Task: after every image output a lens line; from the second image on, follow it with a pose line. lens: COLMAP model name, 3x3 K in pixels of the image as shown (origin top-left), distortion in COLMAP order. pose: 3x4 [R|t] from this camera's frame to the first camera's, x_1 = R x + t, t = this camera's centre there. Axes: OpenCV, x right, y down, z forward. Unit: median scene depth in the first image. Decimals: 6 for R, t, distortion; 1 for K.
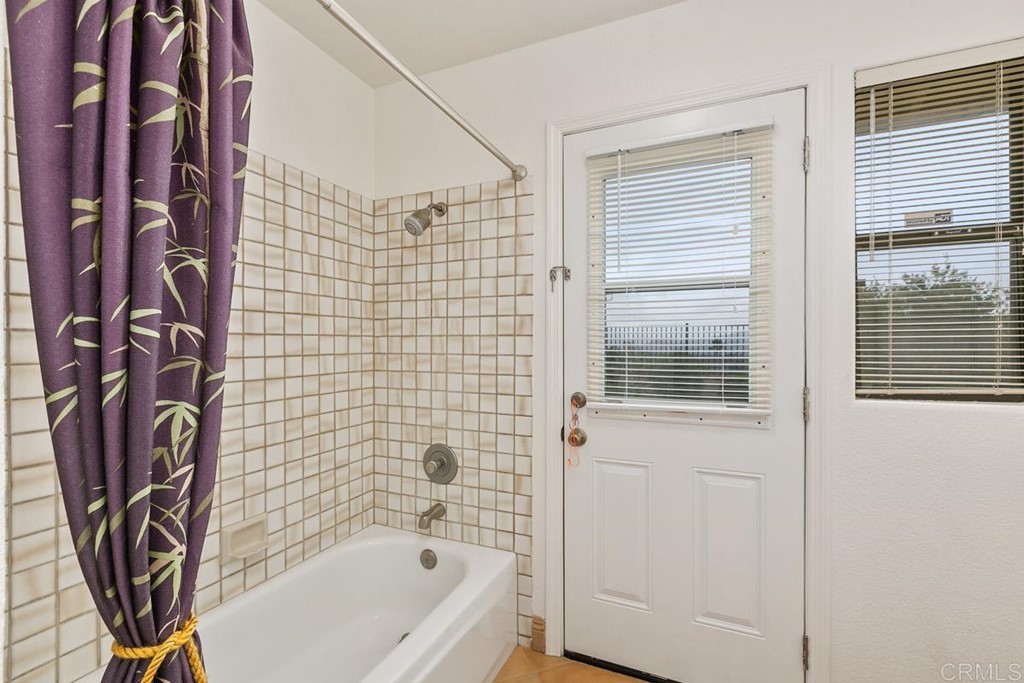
lens RADIAL K [[466.7, 0, 510.4], [0, 466.7, 344.5], [0, 0, 1]] dist [-0.001116, -0.000002]
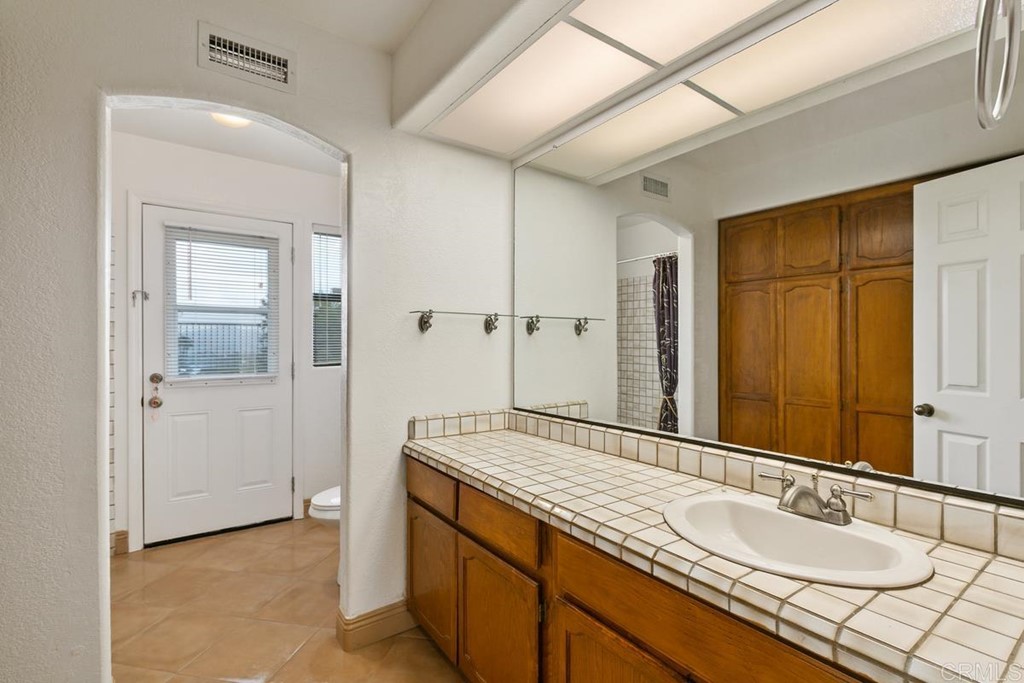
lens RADIAL K [[466.7, 0, 513.2], [0, 466.7, 342.3], [0, 0, 1]] dist [-0.001116, -0.000002]
pose [[0.526210, -0.003667, 0.850347, -0.546850], [-0.000308, 0.999990, 0.004502, -0.008248], [-0.850355, -0.002631, 0.526203, -0.823952]]
